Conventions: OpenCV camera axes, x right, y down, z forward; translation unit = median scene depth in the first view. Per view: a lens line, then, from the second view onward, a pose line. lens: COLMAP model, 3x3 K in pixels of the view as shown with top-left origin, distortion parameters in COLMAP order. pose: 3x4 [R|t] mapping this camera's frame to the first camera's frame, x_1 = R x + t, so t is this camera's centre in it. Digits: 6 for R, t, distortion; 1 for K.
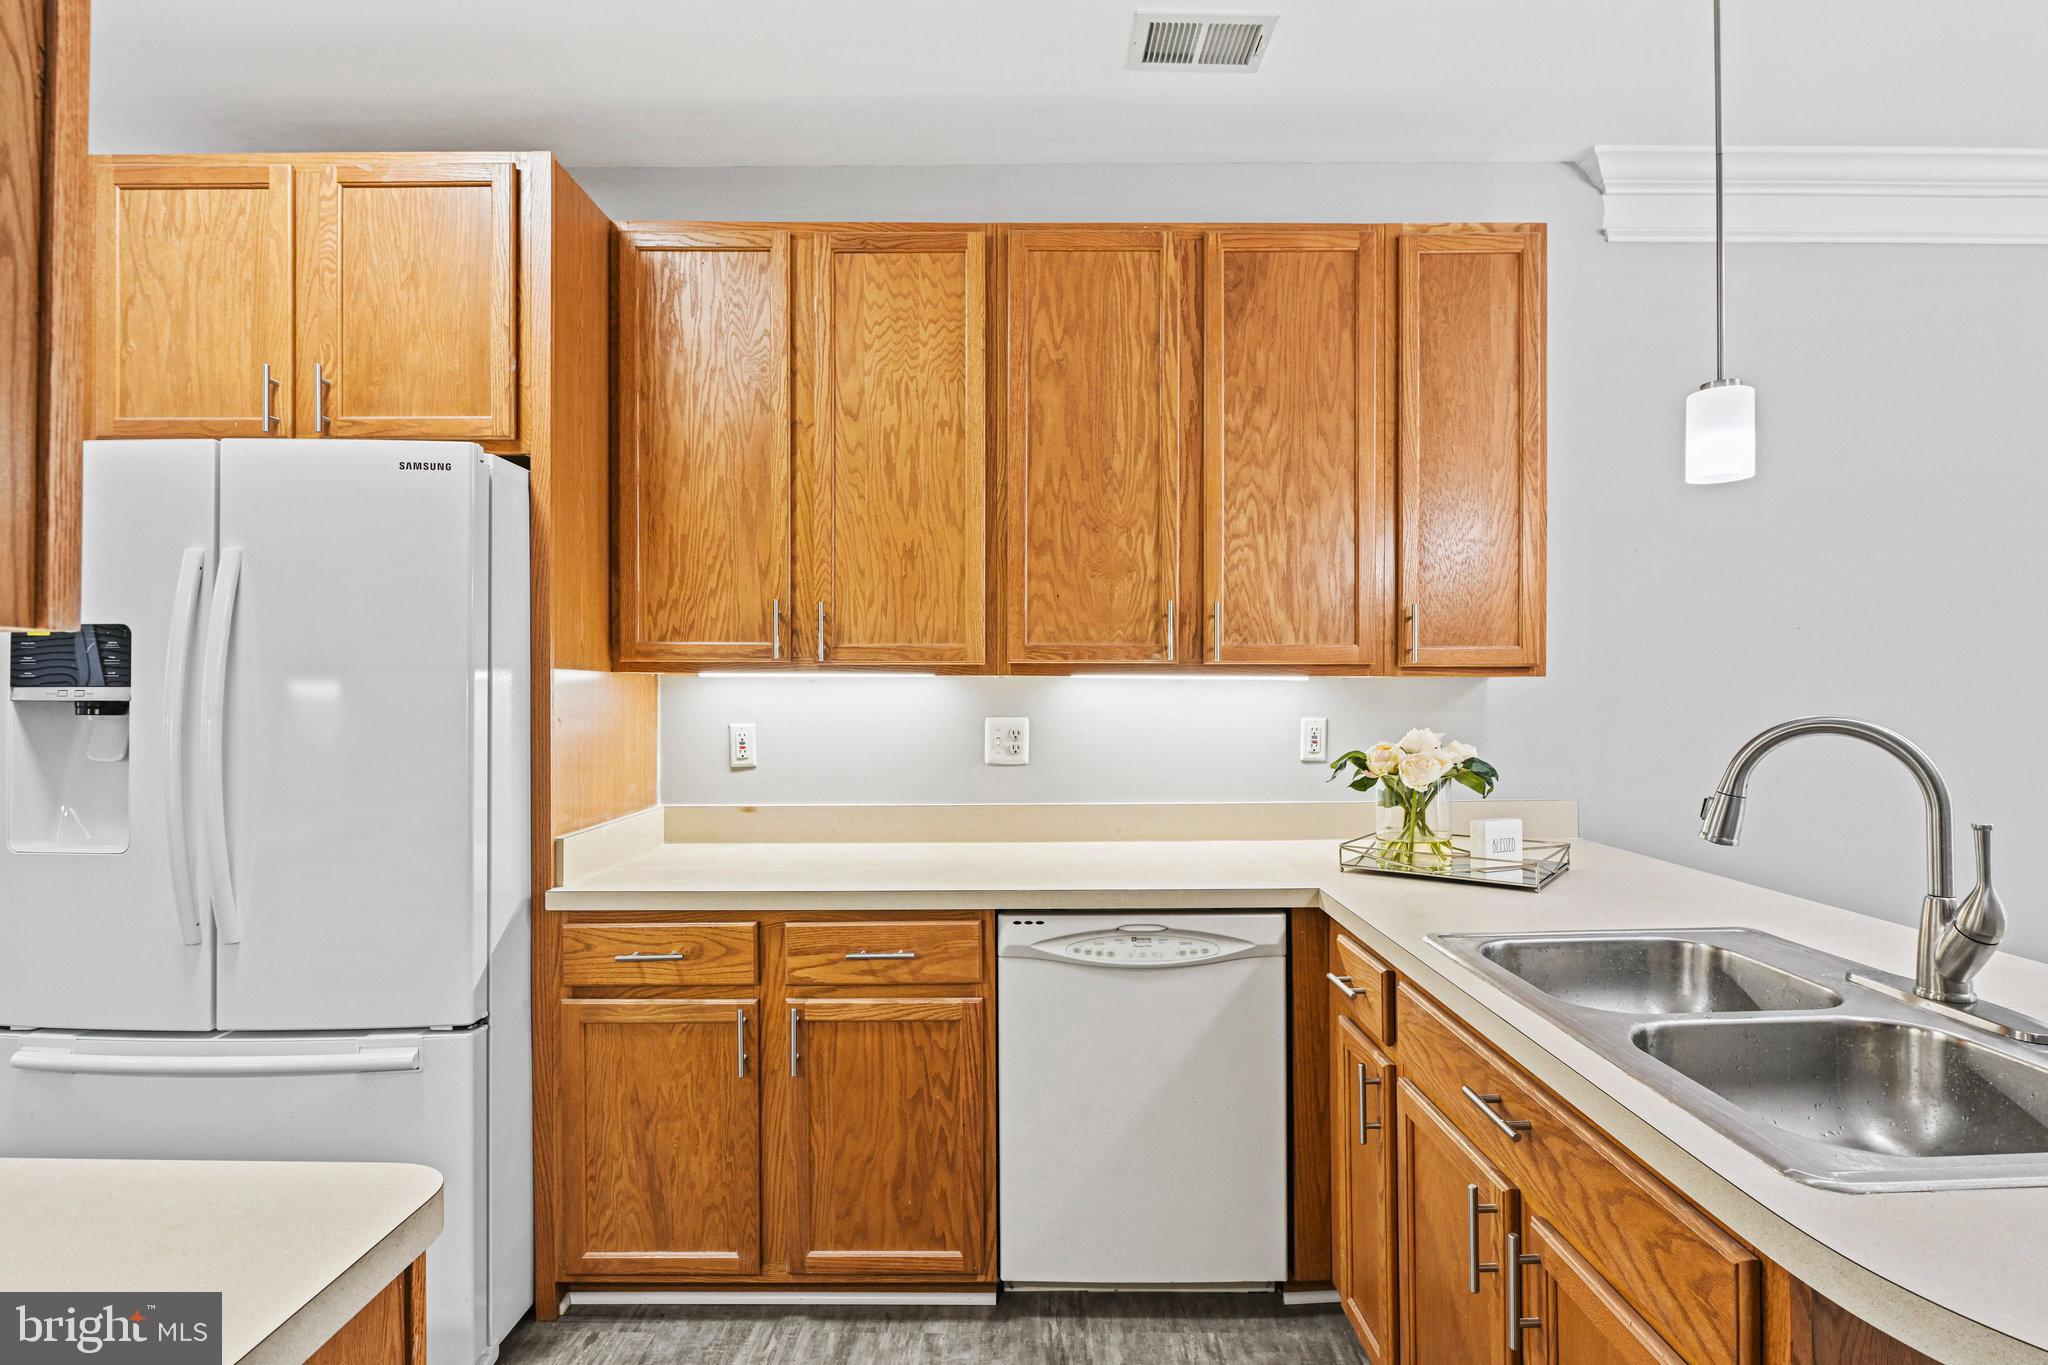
lens RADIAL K [[1003.1, 0, 1027.7], [0, 1003.1, 688.6], [0, 0, 1]] dist [0.001602, 0.000678]
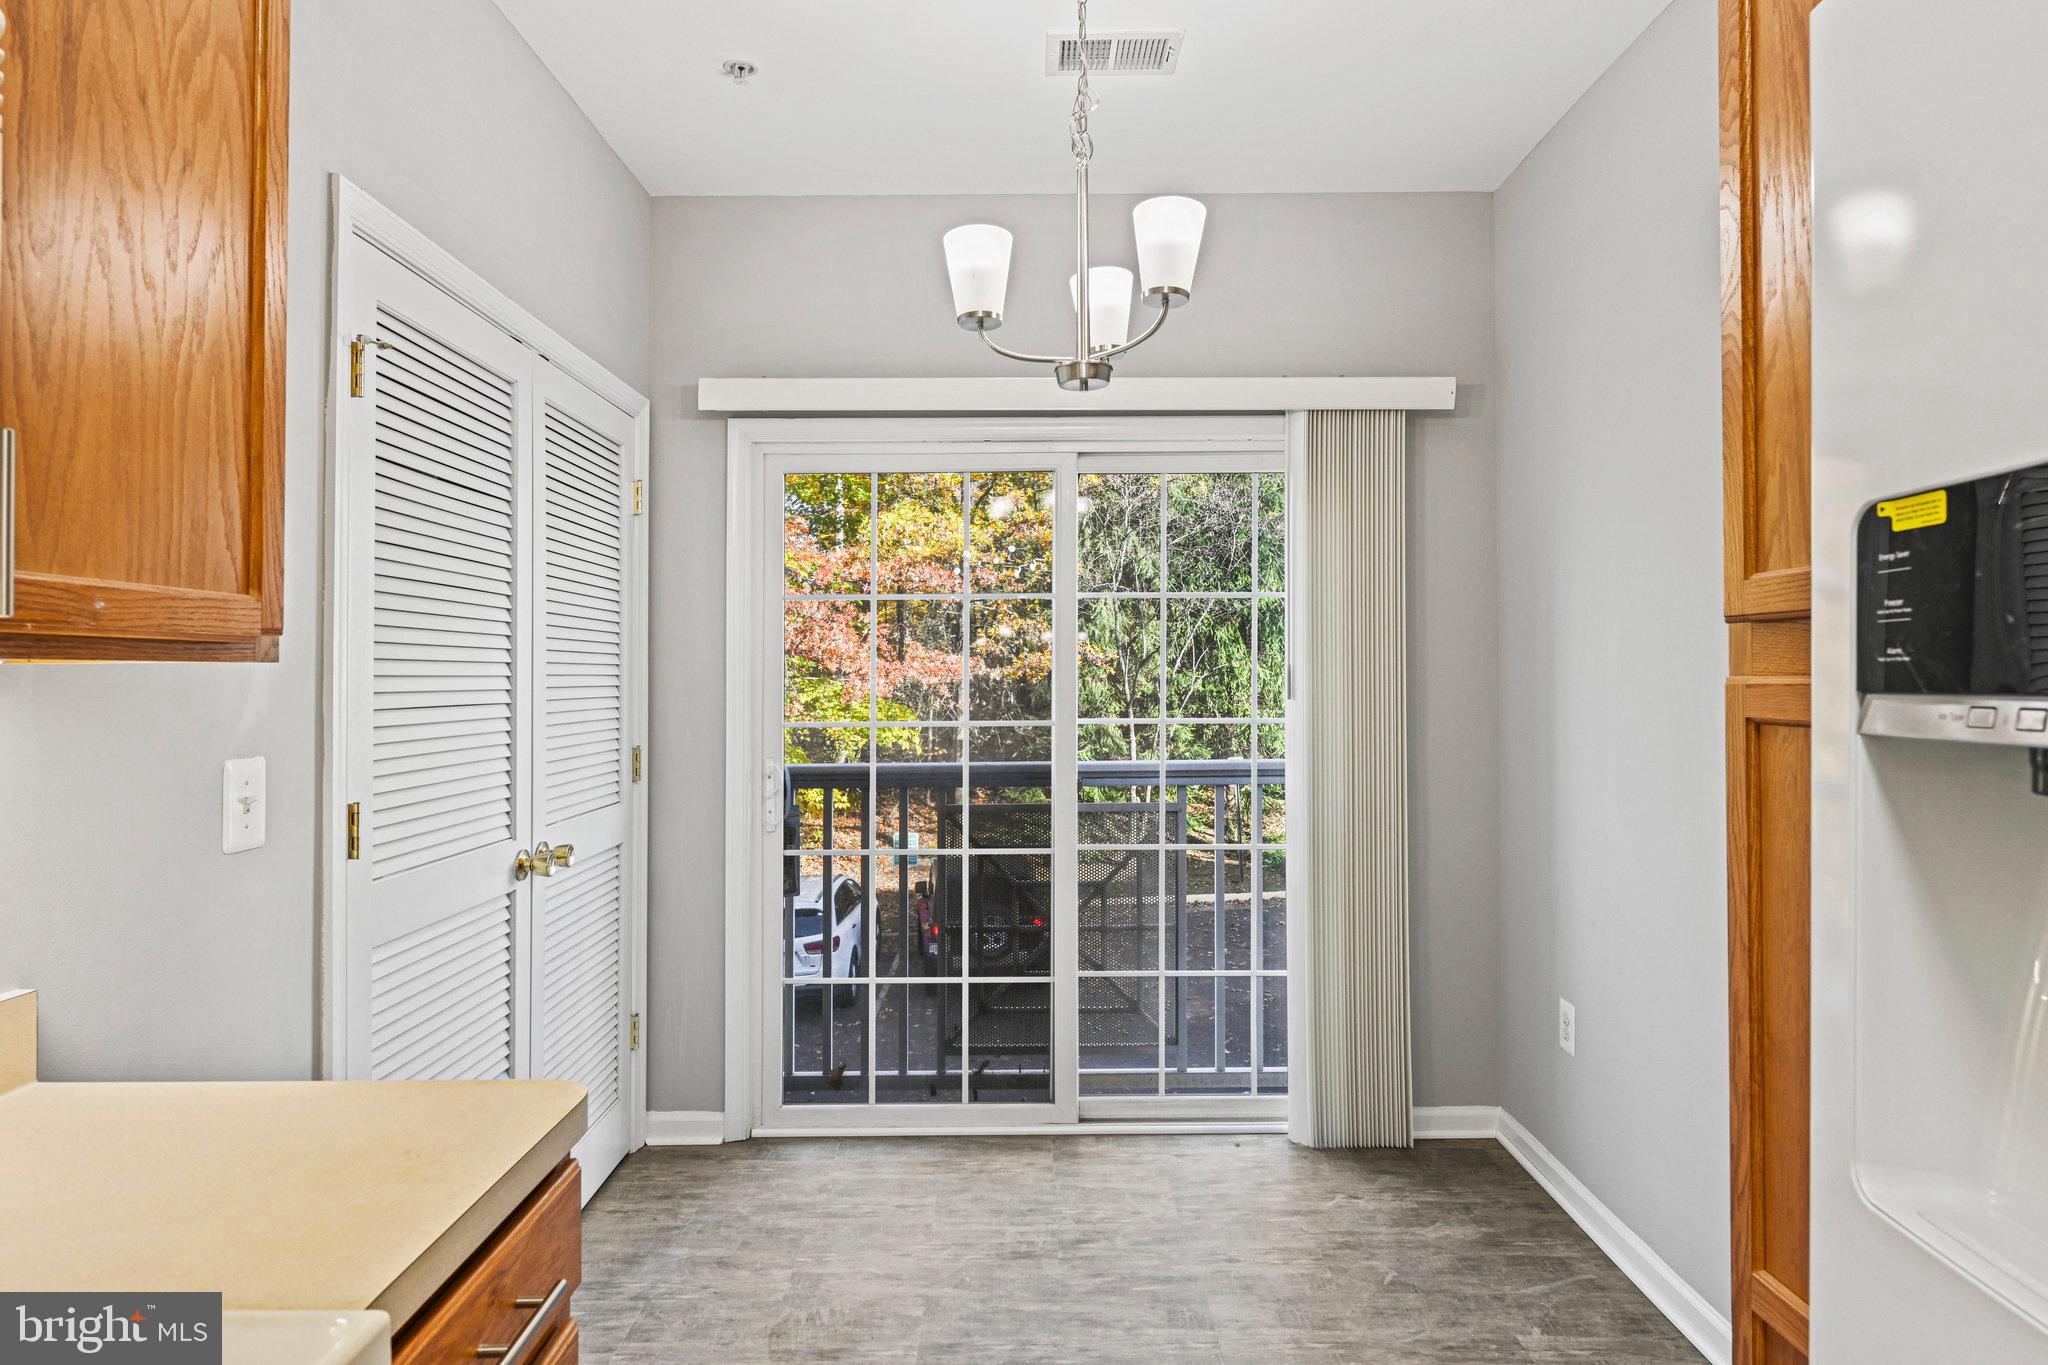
lens RADIAL K [[1196.0, 0, 1031.3], [0, 1196.0, 671.1], [0, 0, 1]] dist [0.017793, 0.000413]
pose [[0.009214, -0.007020, -0.999933, -0.479986], [0.004071, 0.999967, -0.006983, -0.006108], [0.999949, -0.004007, 0.009242, 0.564796]]
